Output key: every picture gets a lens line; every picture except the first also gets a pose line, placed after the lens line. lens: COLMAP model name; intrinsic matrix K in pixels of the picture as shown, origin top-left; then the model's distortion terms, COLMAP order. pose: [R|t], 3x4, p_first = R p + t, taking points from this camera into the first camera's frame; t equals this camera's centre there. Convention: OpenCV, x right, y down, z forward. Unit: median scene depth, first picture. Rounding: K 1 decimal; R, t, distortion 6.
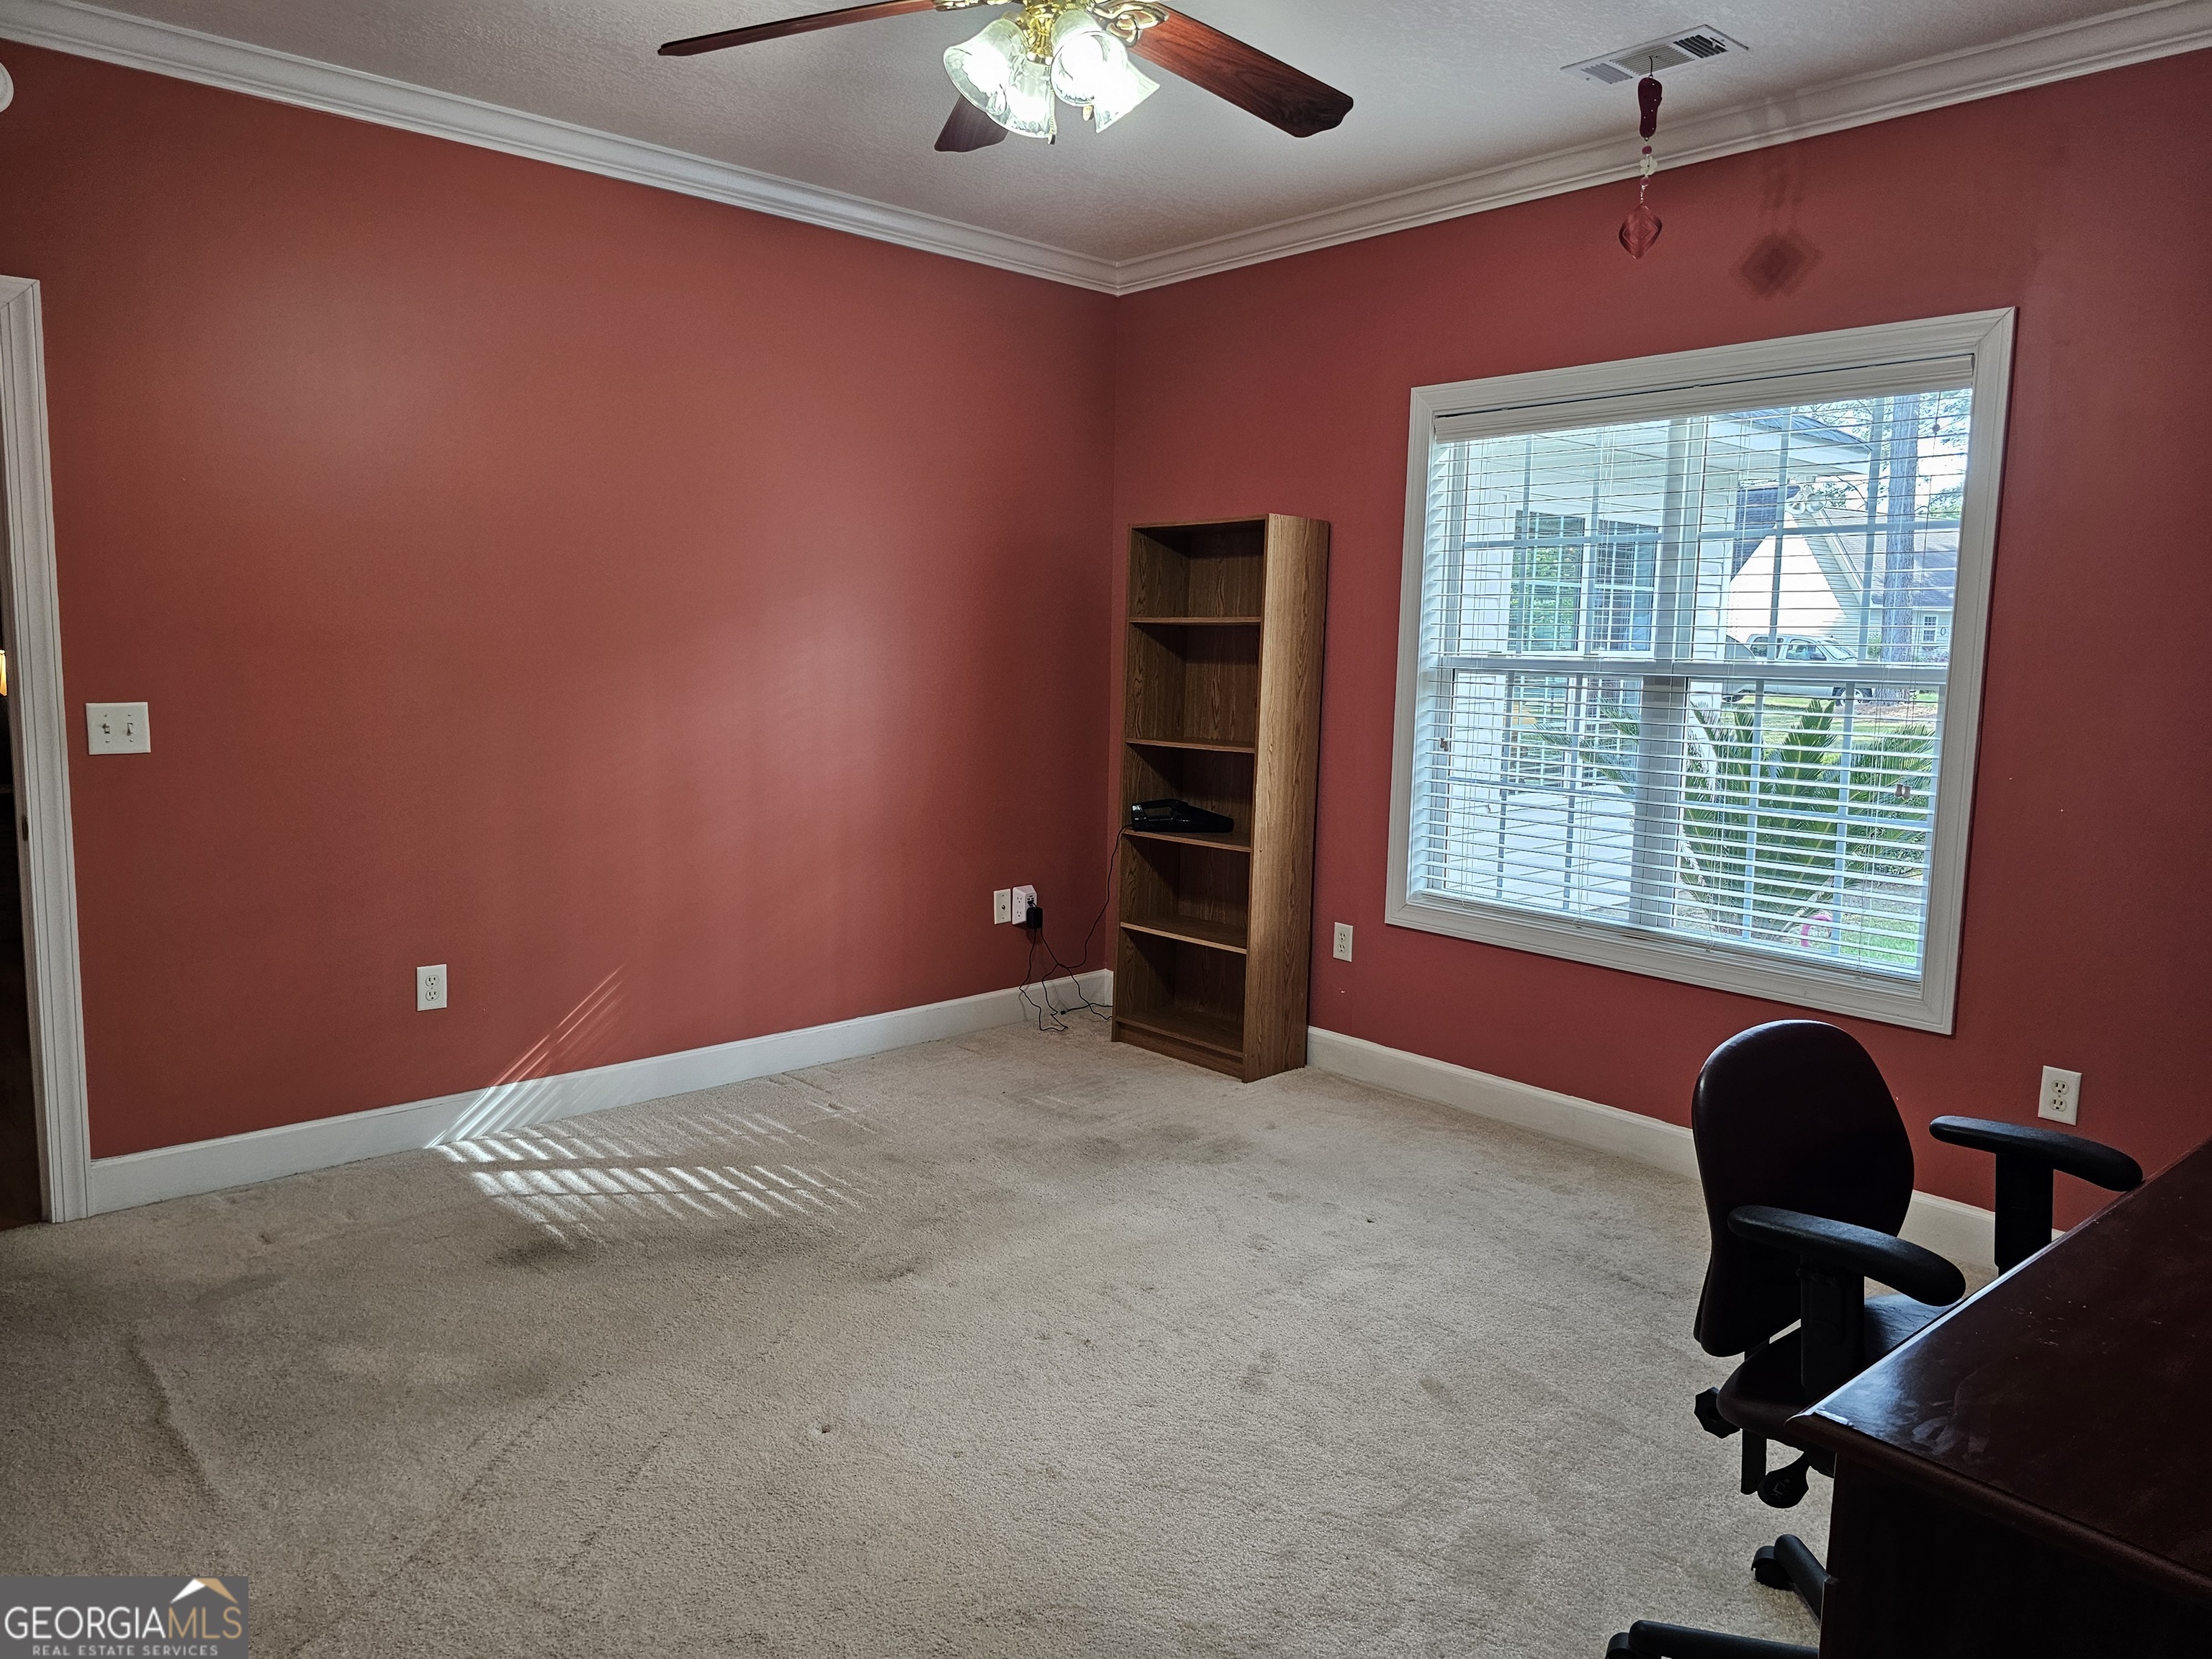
lens RADIAL K [[1439.1, 0, 1043.2], [0, 1439.1, 823.8], [0, 0, 1]] dist [0.047146, -0.072692]
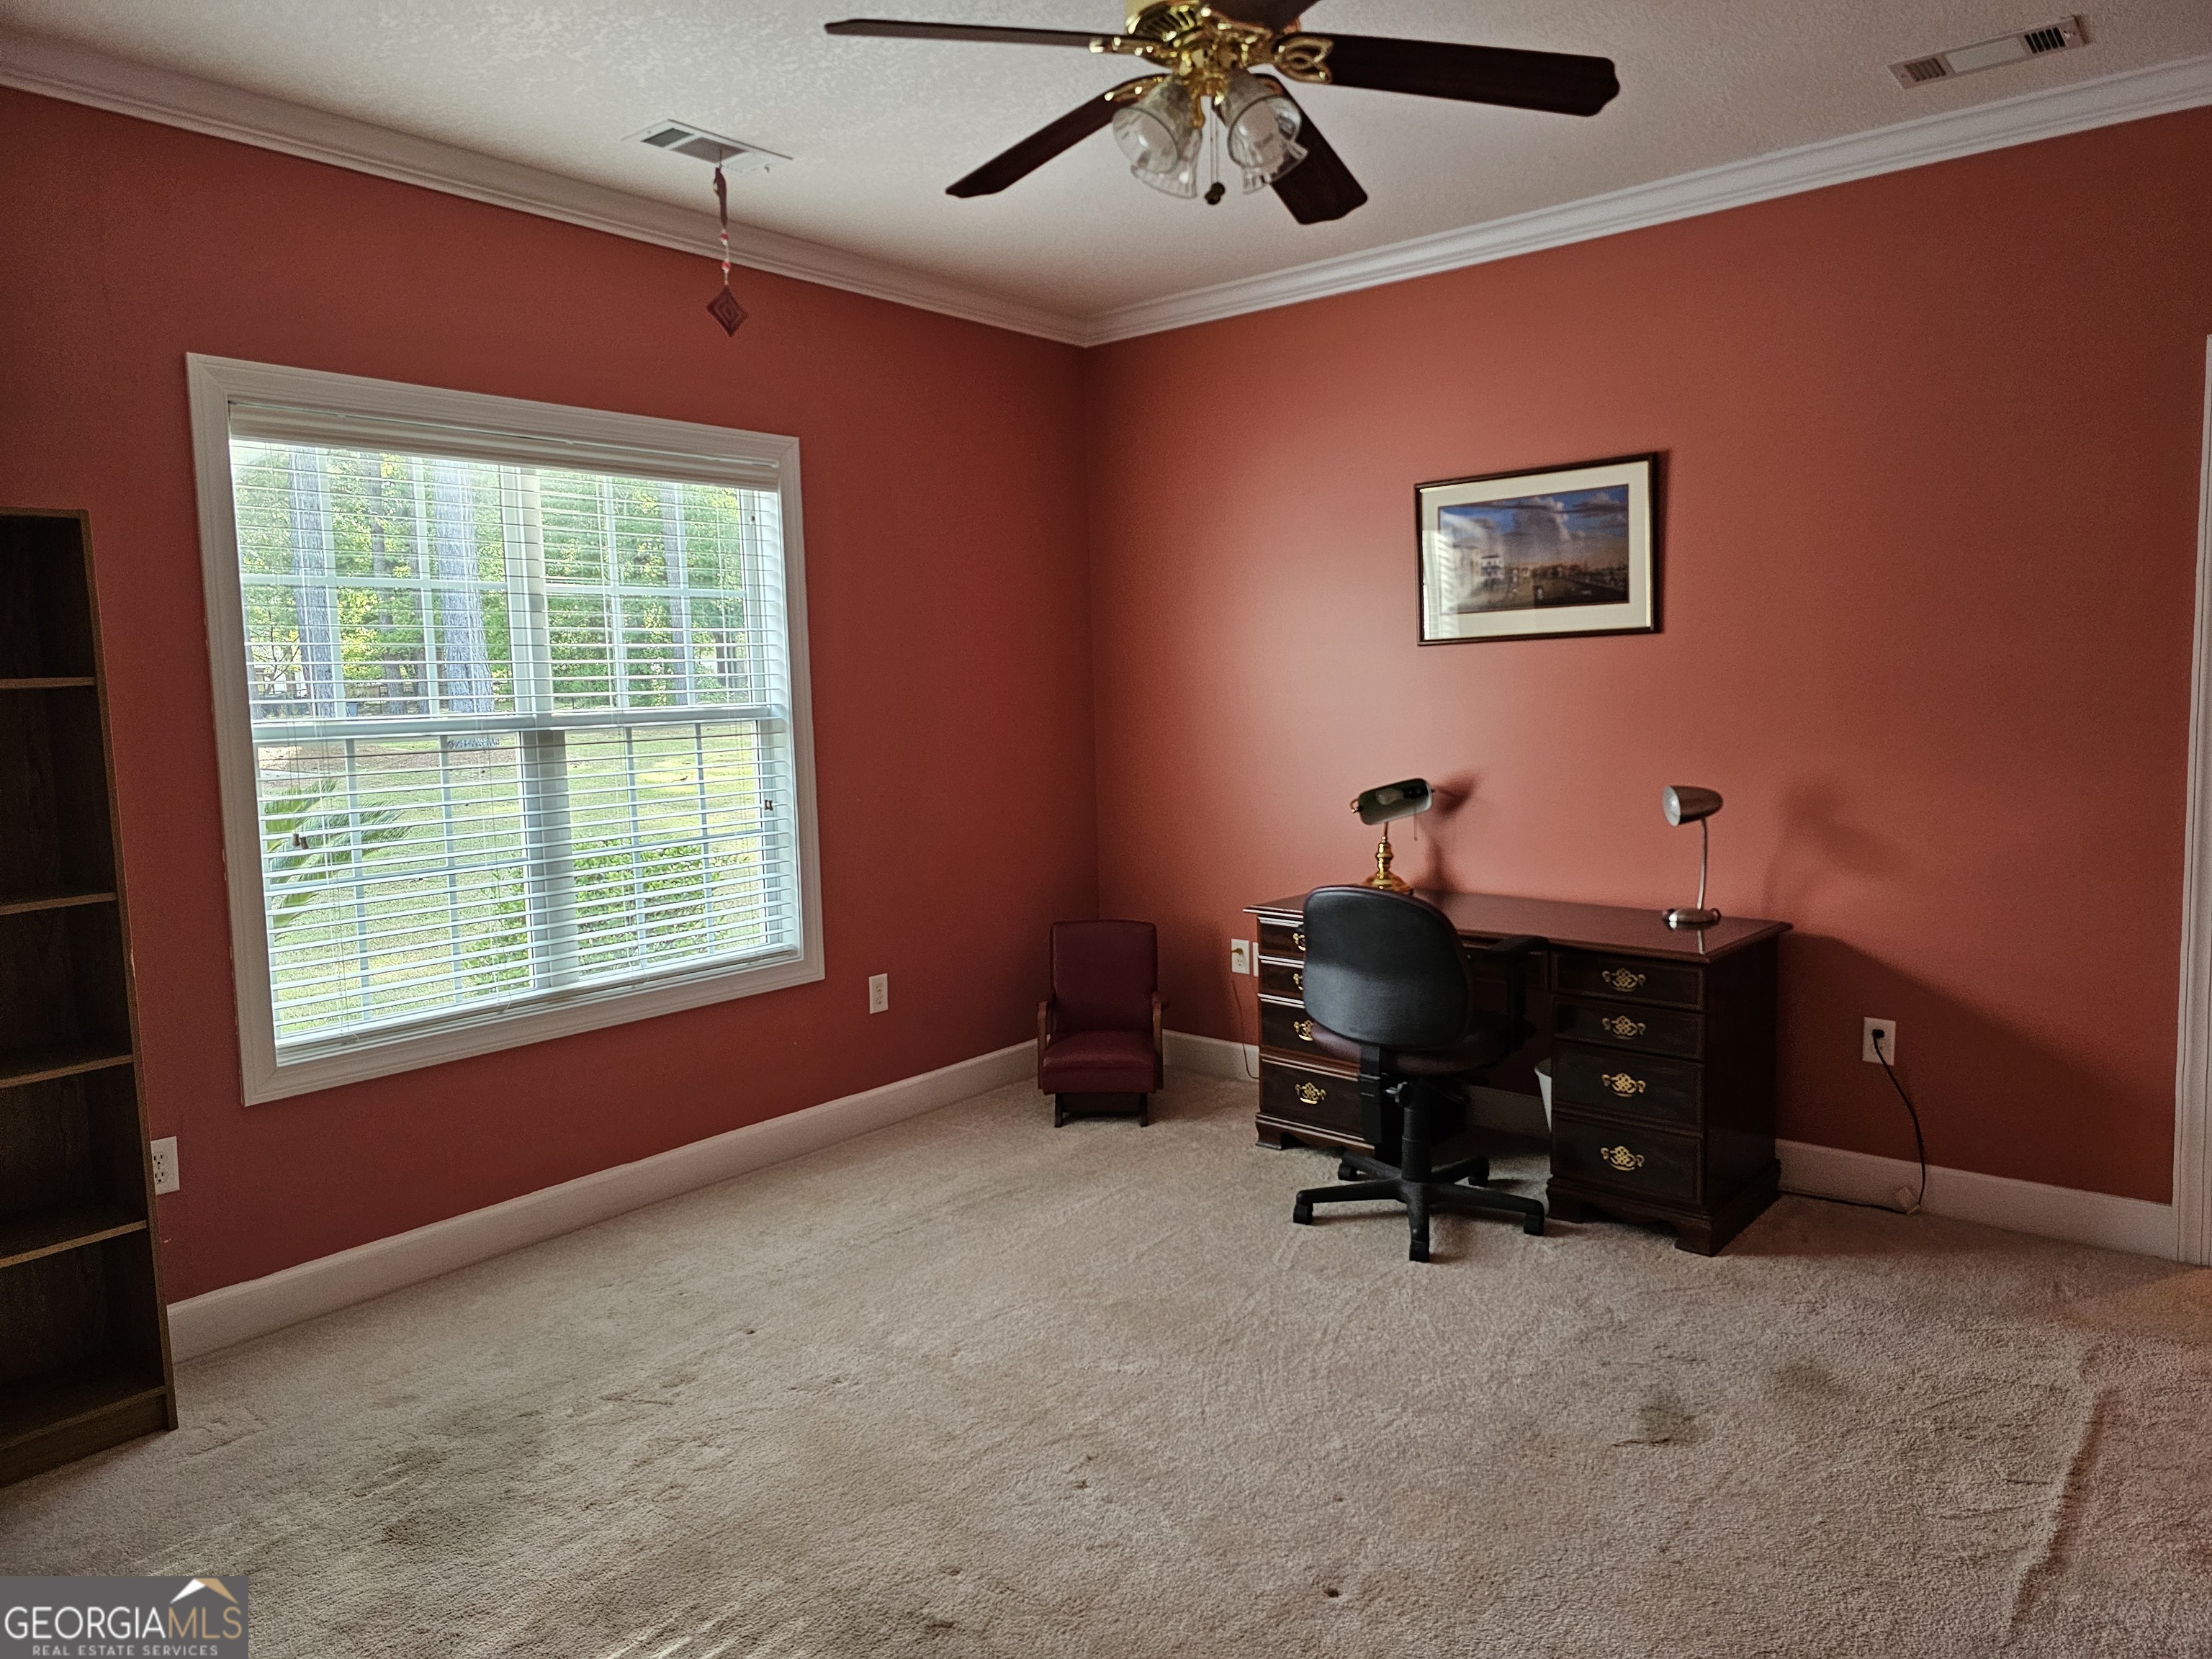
lens RADIAL K [[1500.5, 0, 1114.6], [0, 1500.5, 833.2], [0, 0, 1]] dist [0.069273, -0.057691]
pose [[-0.185569, -0.107782, 0.976702, -0.665426], [0.158049, 0.977751, 0.137927, -0.117270], [-0.969838, 0.179961, -0.164405, 0.826926]]
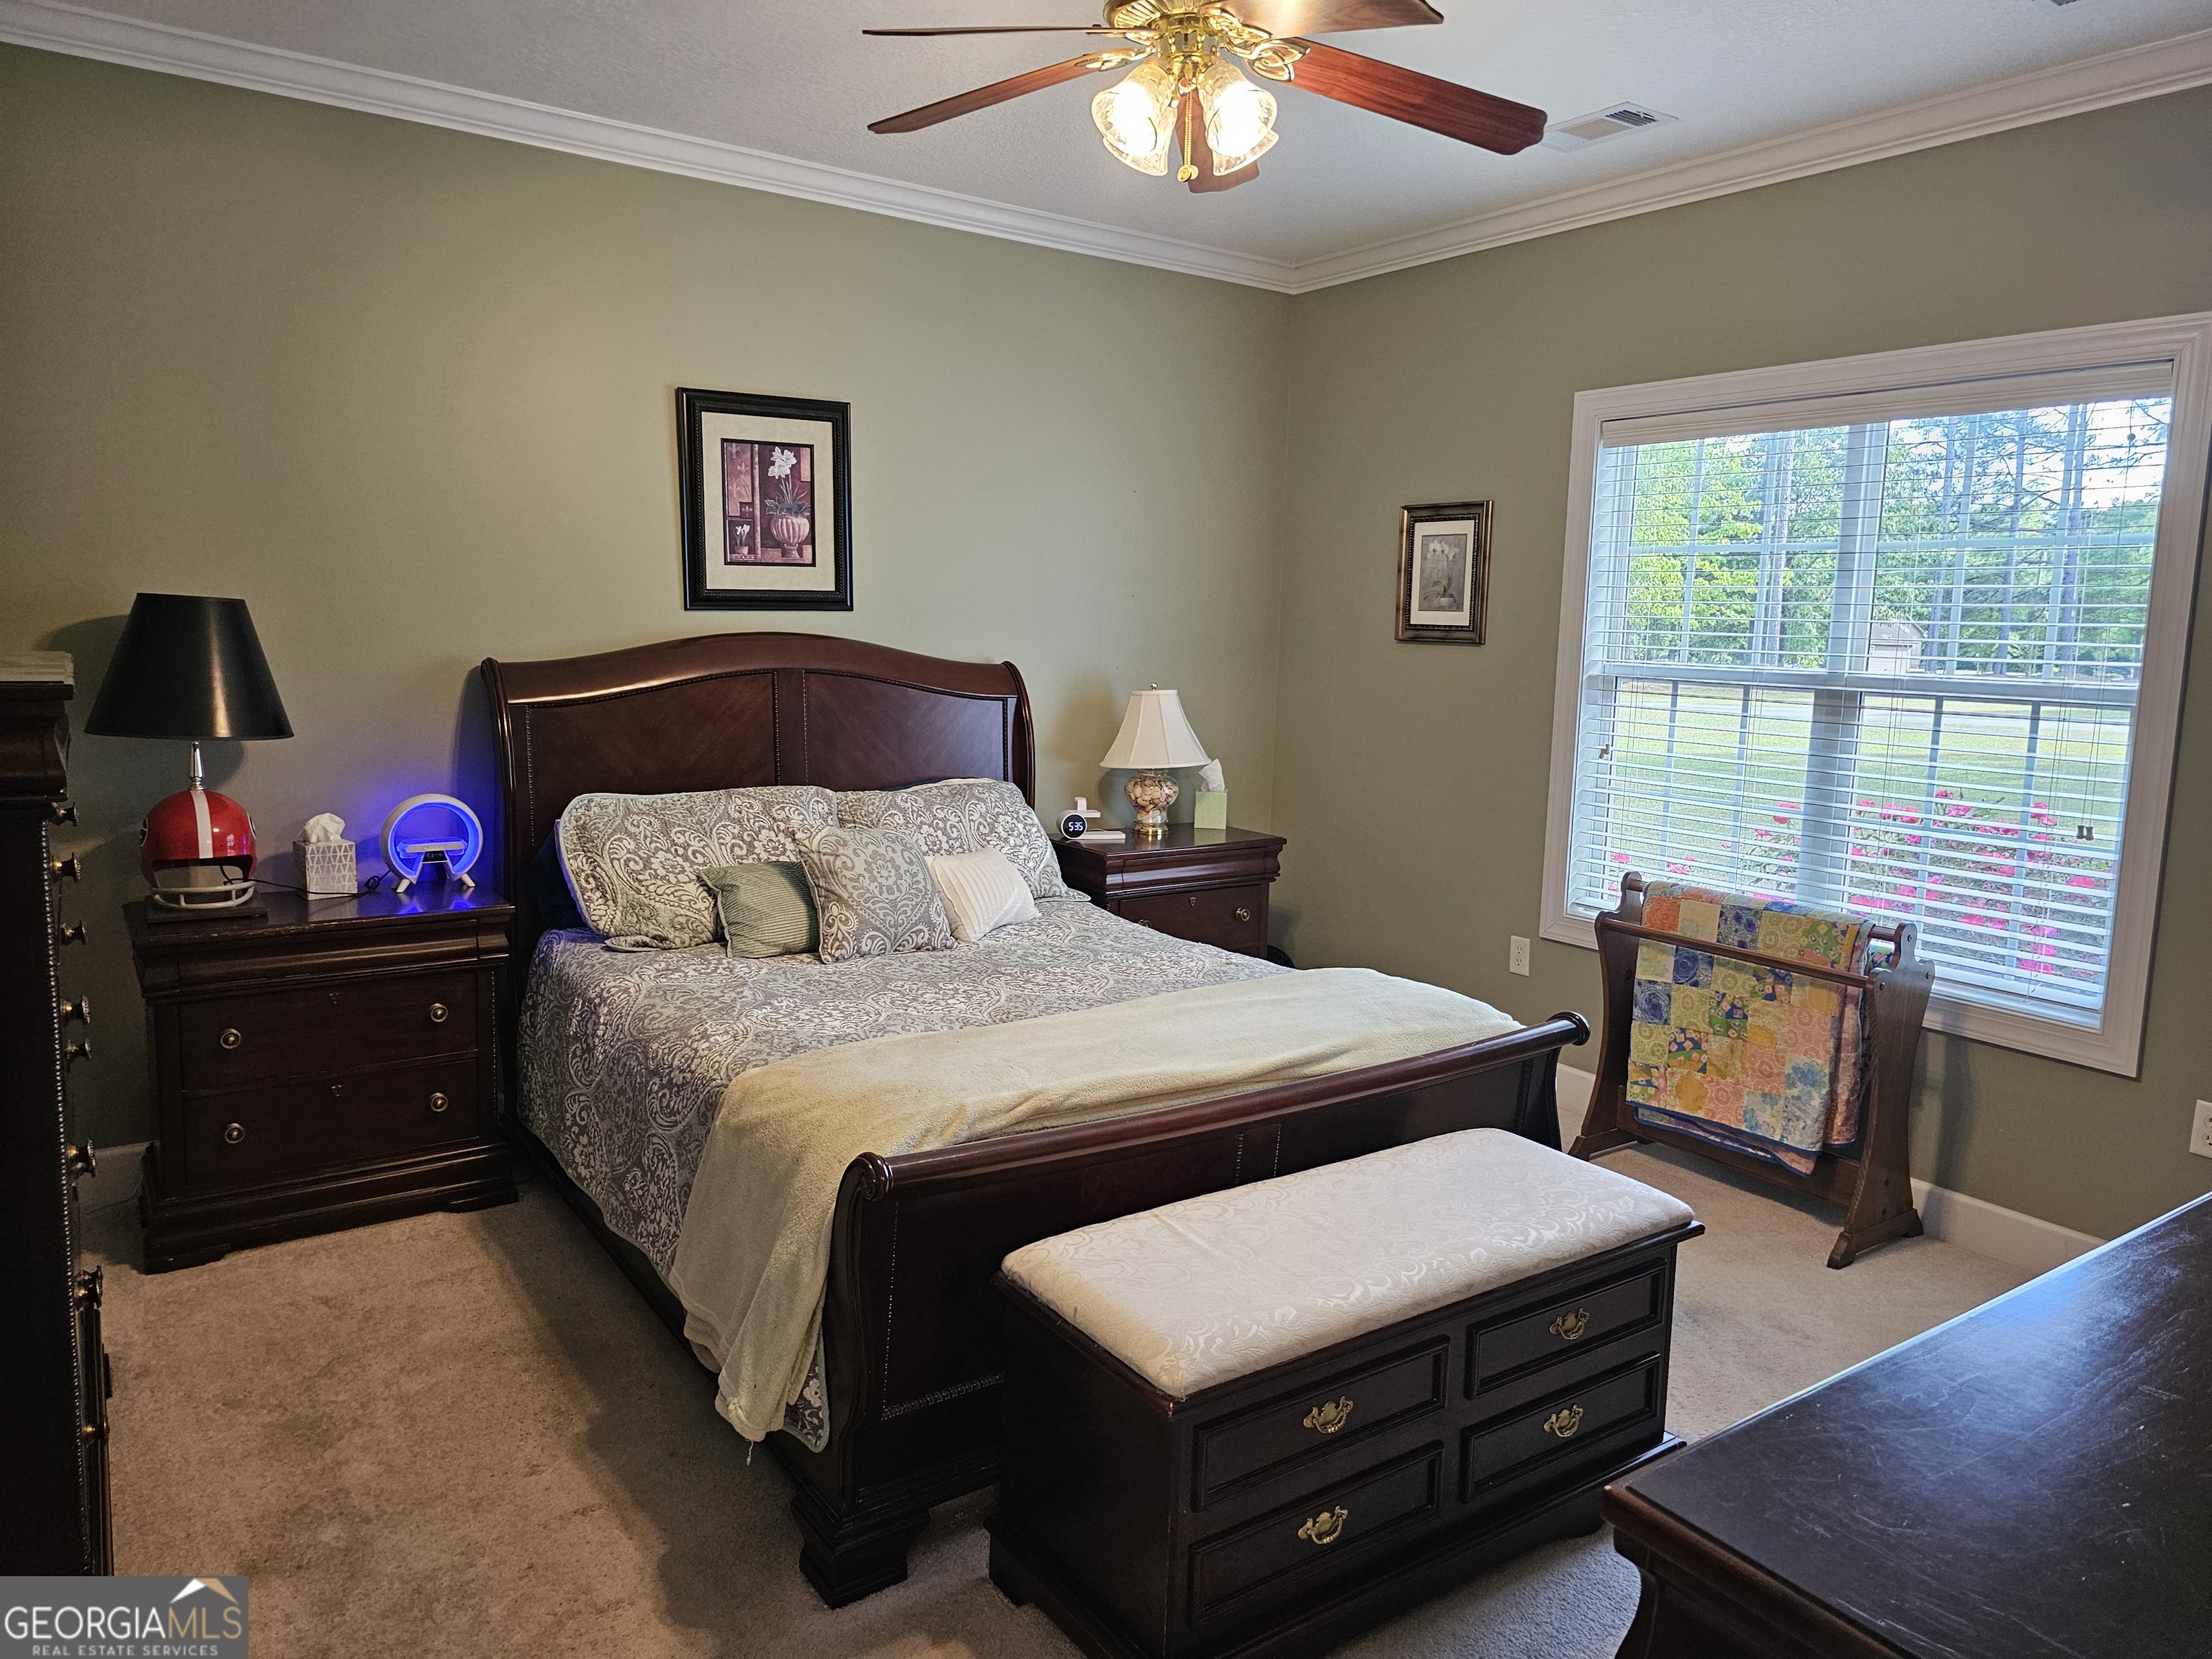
lens RADIAL K [[1500.5, 0, 1114.6], [0, 1500.5, 833.2], [0, 0, 1]] dist [0.069273, -0.057691]
pose [[0.994205, 0.039799, -0.099858, 0.054327], [-0.039624, 0.999208, 0.003739, 0.009535], [0.099928, 0.000239, 0.994995, -0.064041]]
